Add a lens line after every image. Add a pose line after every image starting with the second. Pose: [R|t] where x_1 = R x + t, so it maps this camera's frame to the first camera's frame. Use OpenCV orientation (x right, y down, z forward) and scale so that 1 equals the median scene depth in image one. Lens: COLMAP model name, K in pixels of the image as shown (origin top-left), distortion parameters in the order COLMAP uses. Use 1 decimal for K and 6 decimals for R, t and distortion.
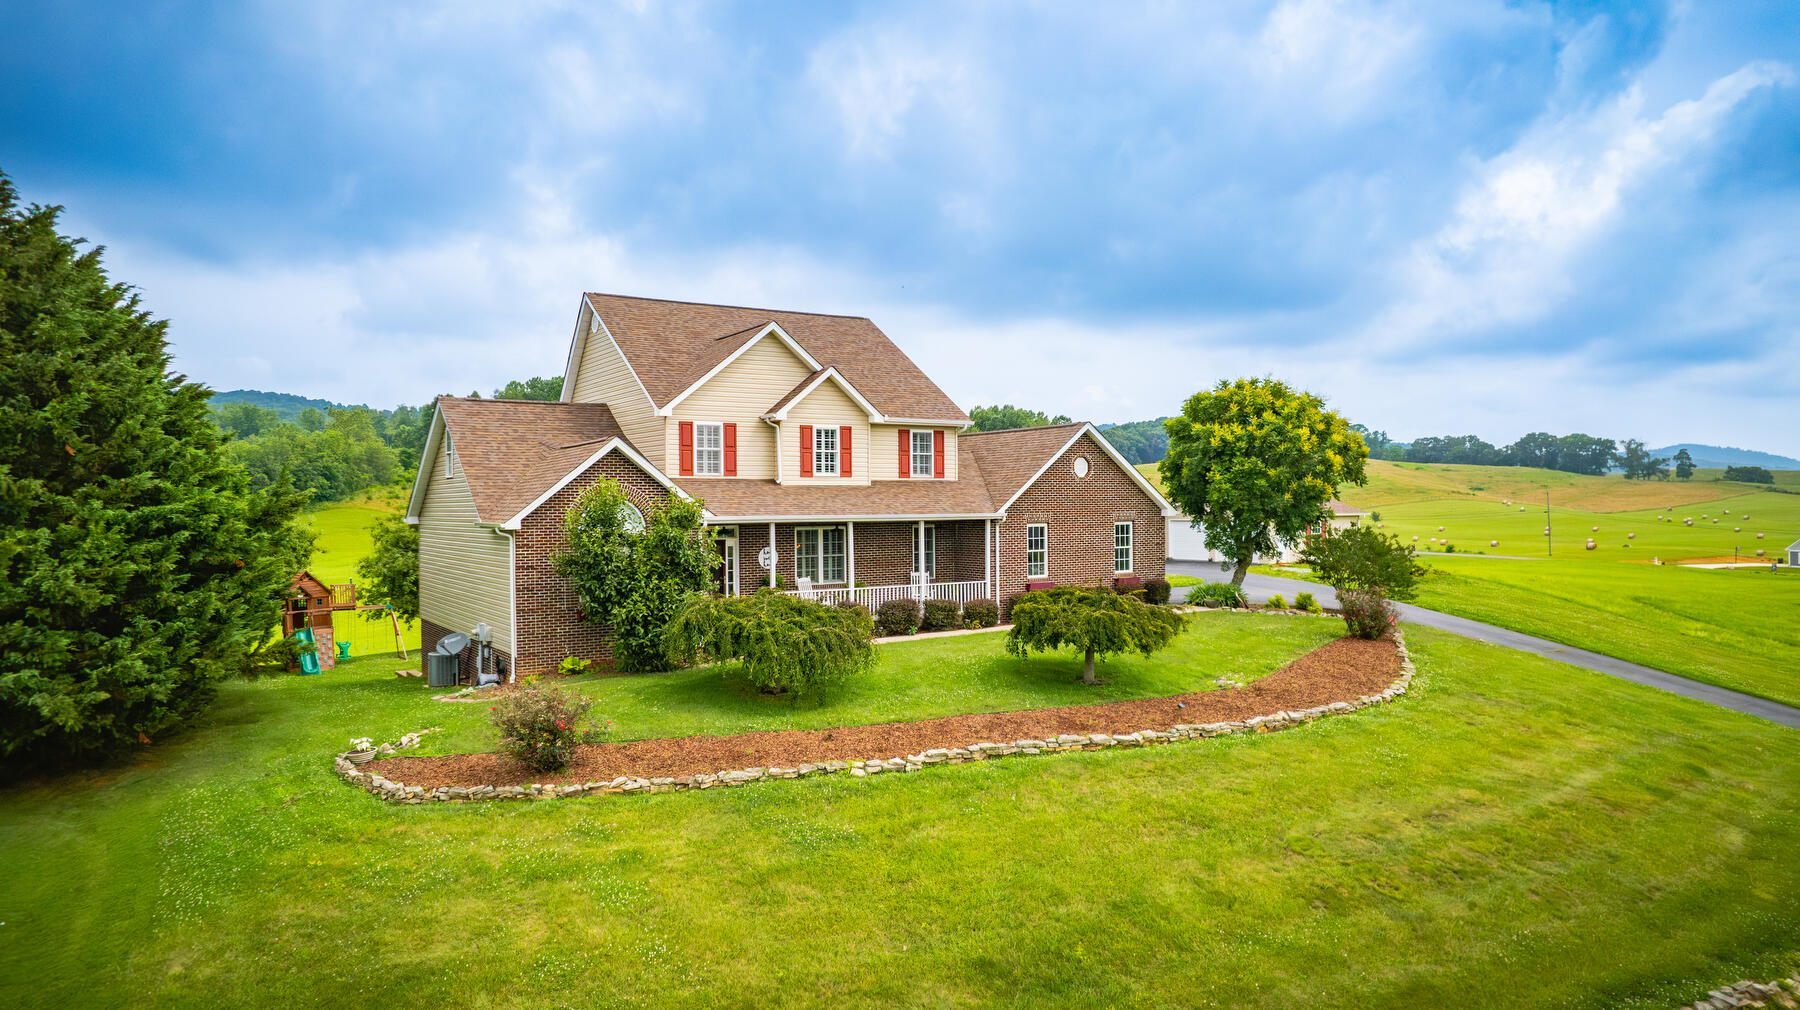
lens RADIAL K [[1148.2, 0, 900.0], [0, 1148.2, 505.0], [0, 0, 1]] dist [-0.083512, 0.079045]
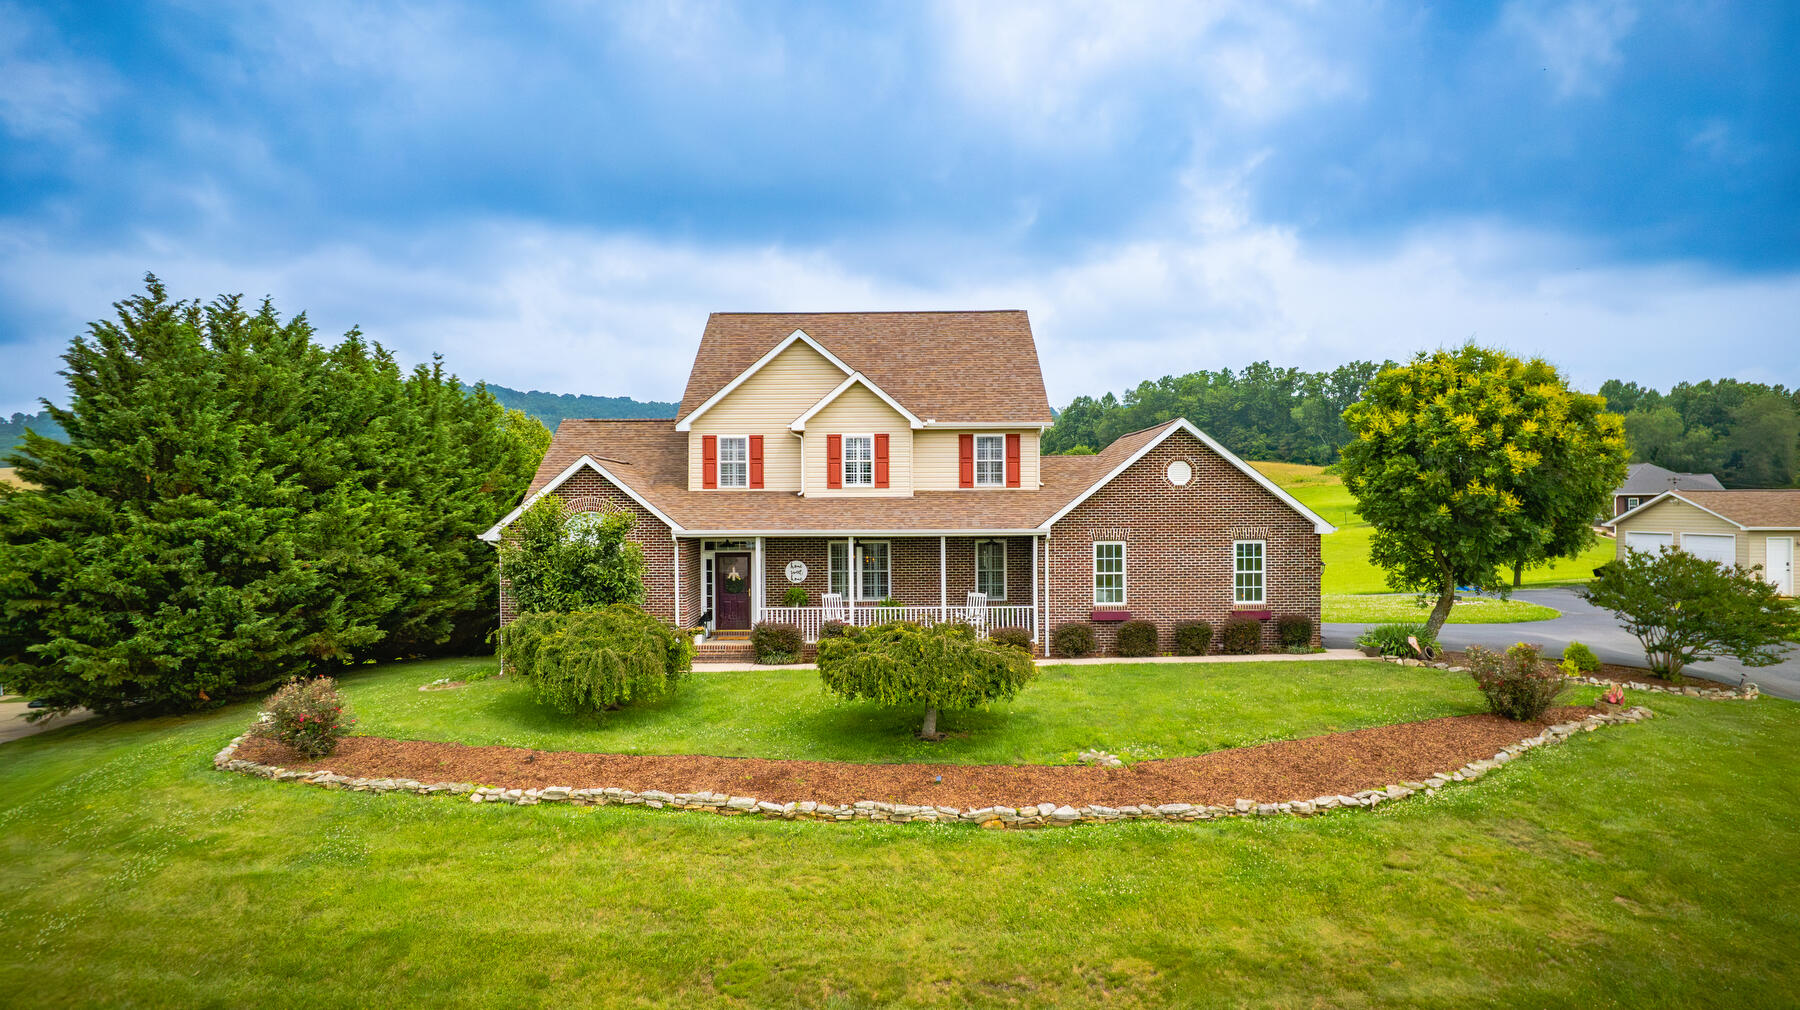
lens RADIAL K [[1148.2, 0, 900.0], [0, 1148.2, 505.0], [0, 0, 1]] dist [-0.083512, 0.079045]
pose [[0.835612, 0.003130, -0.549312, 0.474631], [-0.000917, 0.999990, 0.004302, -0.014469], [0.549320, -0.003091, 0.835606, 0.223974]]
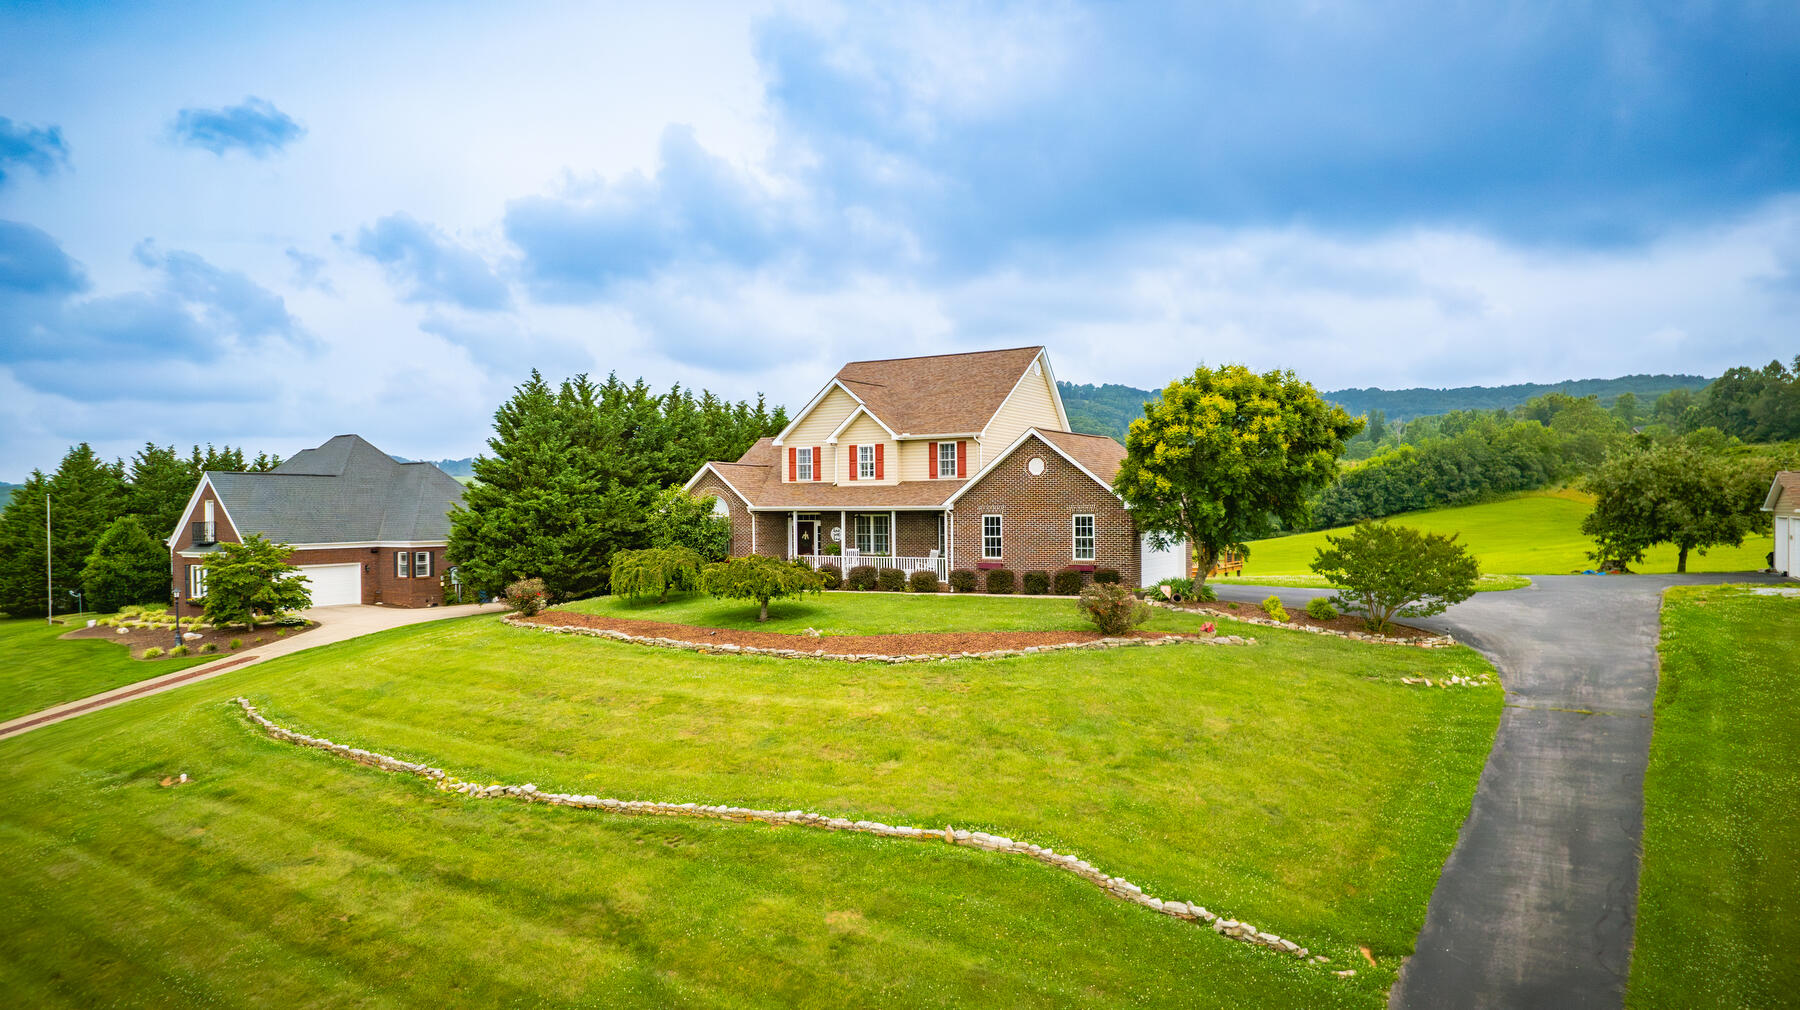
lens RADIAL K [[1148.2, 0, 900.0], [0, 1148.2, 505.0], [0, 0, 1]] dist [-0.083512, 0.079045]
pose [[0.434407, 0.005243, -0.900701, 1.234272], [0.004147, 0.999961, 0.007821, -0.003867], [0.900707, -0.007132, 0.434368, 0.400418]]
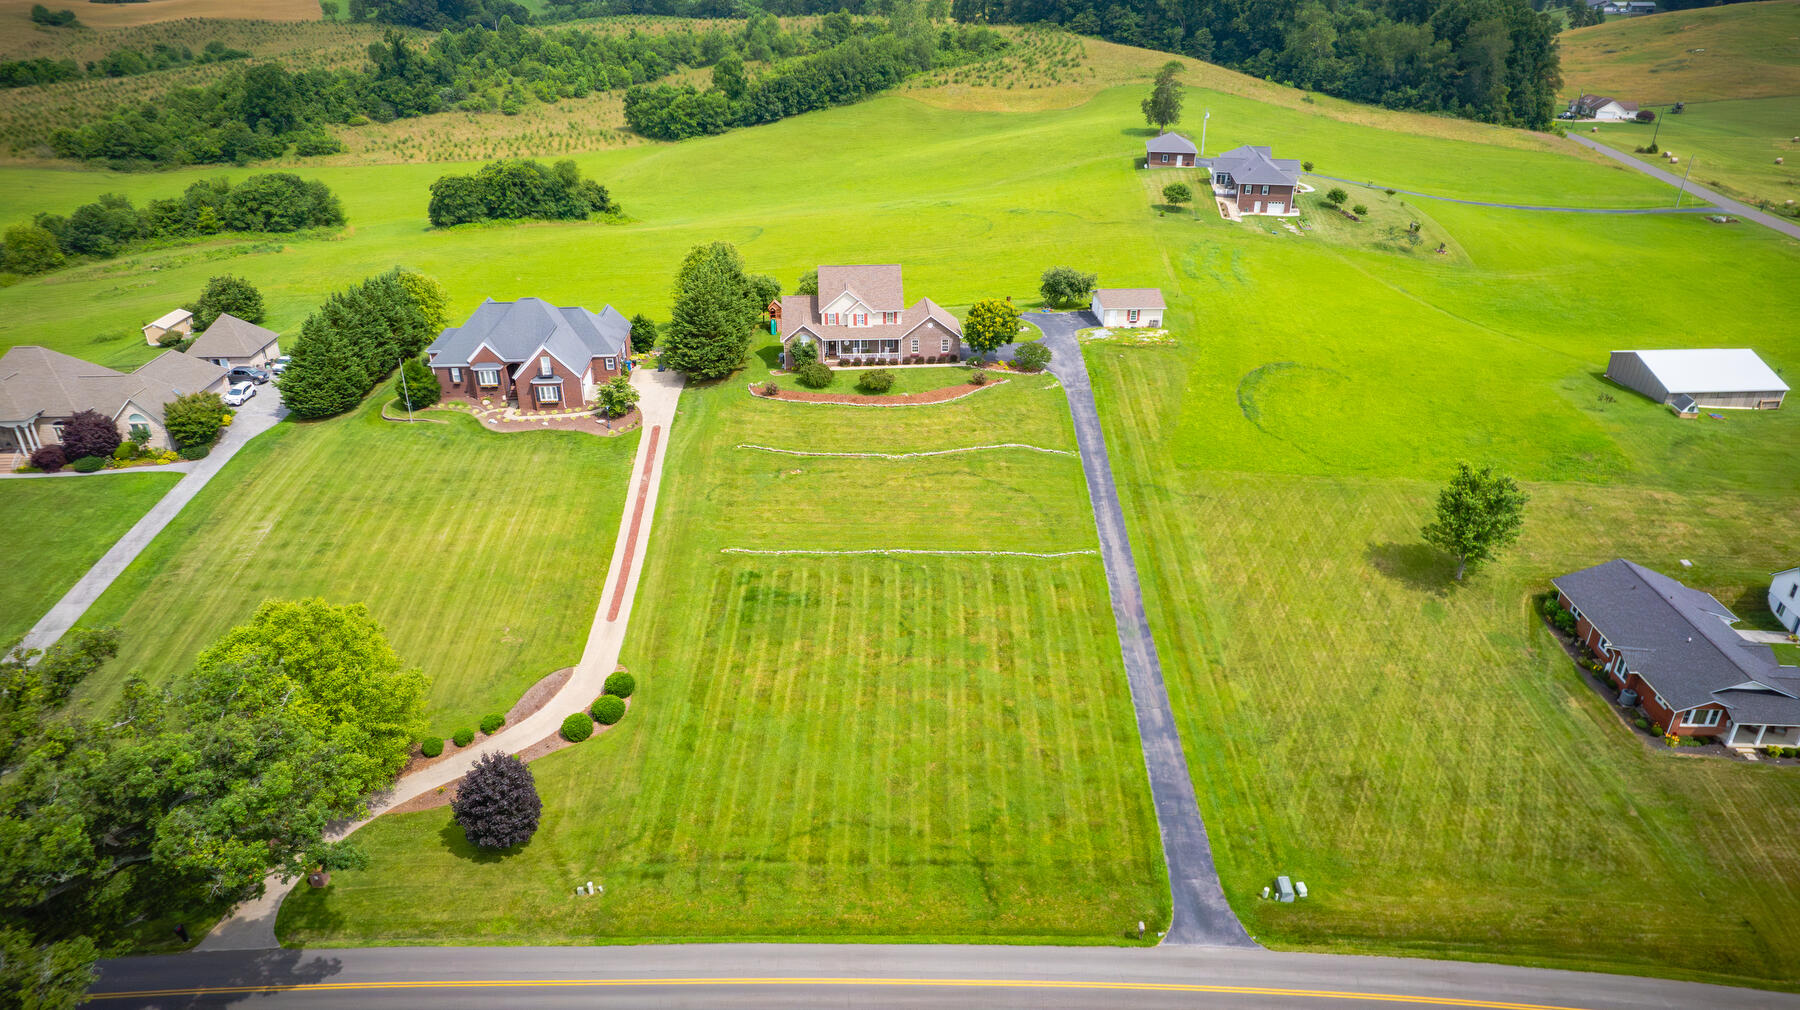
lens RADIAL K [[1148.2, 0, 900.0], [0, 1148.2, 505.0], [0, 0, 1]] dist [-0.083512, 0.079045]
pose [[0.869016, 0.226554, -0.439868, 2.034083], [-0.008499, 0.895715, 0.444548, -1.288727], [0.494710, -0.382581, 0.780316, -2.434774]]
